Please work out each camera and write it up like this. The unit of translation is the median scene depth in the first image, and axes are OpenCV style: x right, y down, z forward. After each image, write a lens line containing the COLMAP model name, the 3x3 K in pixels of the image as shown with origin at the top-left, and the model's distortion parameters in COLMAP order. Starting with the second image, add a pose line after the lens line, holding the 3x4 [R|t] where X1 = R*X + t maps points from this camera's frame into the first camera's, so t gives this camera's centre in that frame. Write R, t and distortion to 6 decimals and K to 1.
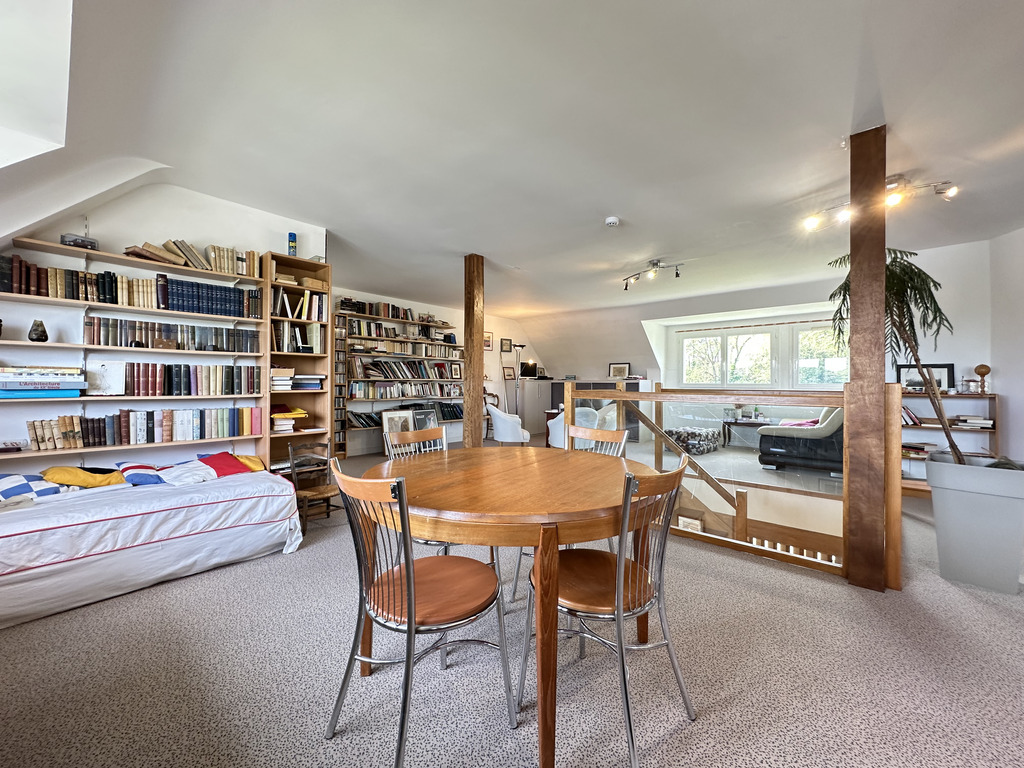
lens RADIAL K [[409.2, 0, 512.0], [0, 409.2, 384.0], [0, 0, 1]] dist [-0.001234, 0.000455]
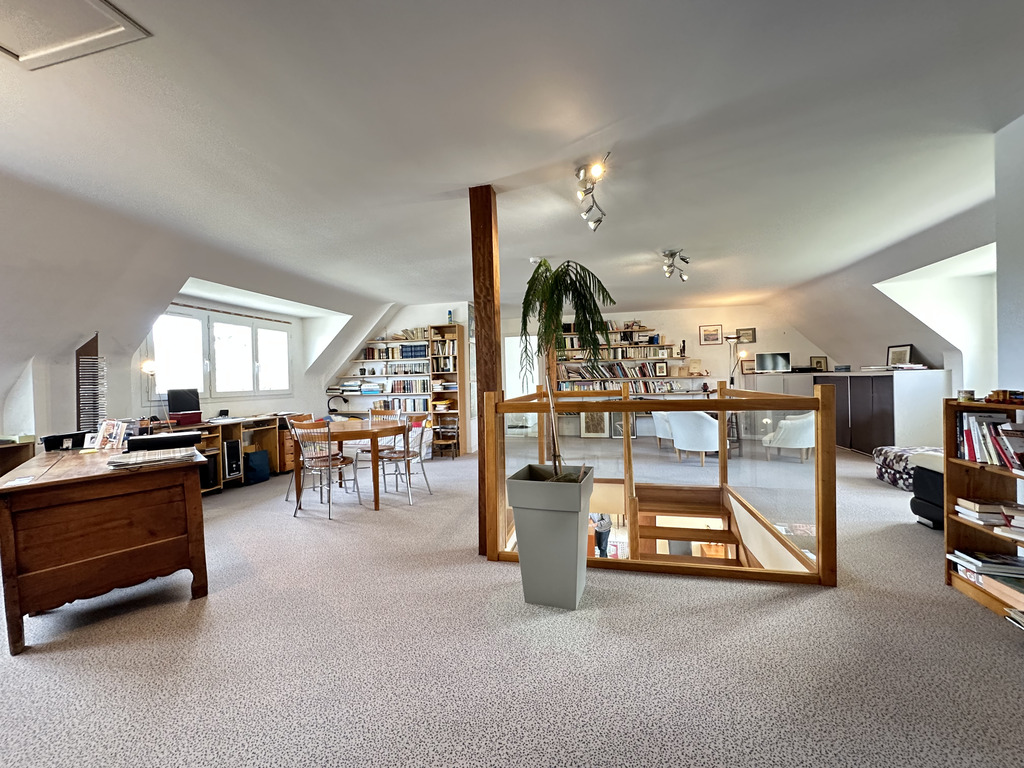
lens RADIAL K [[409.2, 0, 512.0], [0, 409.2, 384.0], [0, 0, 1]] dist [-0.001234, 0.000455]
pose [[0.479560, -0.006579, -0.877485, 1.453160], [0.024952, 0.999670, 0.006142, -0.022033], [0.877154, -0.024840, 0.479566, 0.338093]]
